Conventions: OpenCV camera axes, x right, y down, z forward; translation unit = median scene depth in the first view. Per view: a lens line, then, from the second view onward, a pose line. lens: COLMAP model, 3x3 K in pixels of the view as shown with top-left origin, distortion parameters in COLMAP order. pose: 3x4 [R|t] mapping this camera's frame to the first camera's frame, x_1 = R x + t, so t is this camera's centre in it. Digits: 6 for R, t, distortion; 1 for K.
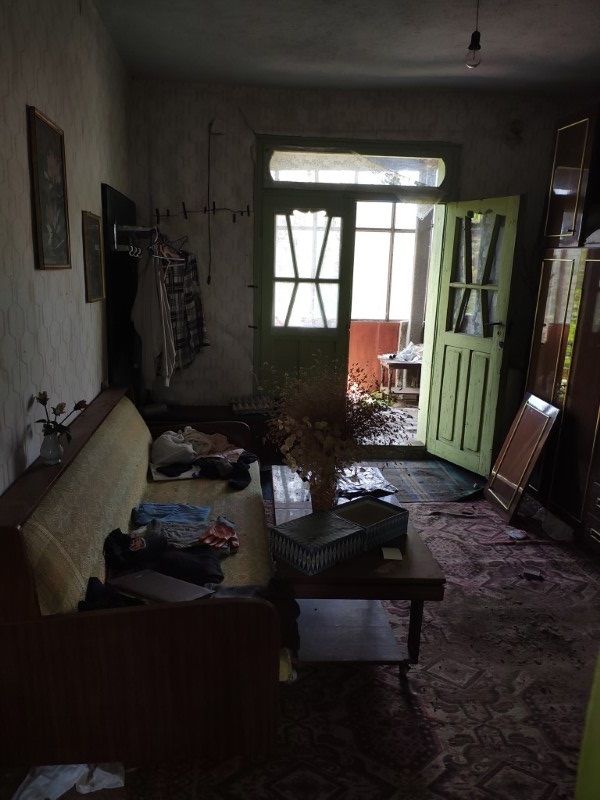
lens RADIAL K [[575.3, 0, 306.0], [0, 575.3, 407.2], [0, 0, 1]] dist [0.050925, -0.105565]
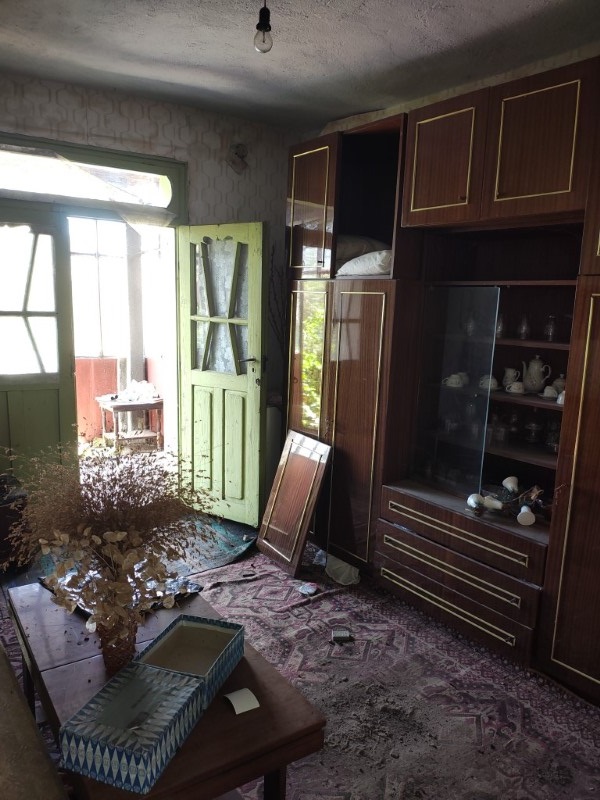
lens RADIAL K [[575.3, 0, 306.0], [0, 575.3, 407.2], [0, 0, 1]] dist [0.050925, -0.105565]
pose [[0.864905, -0.091614, 0.493503, -0.055394], [0.114033, 0.993357, -0.015446, -0.046582], [-0.488810, 0.069635, 0.869607, 0.171477]]
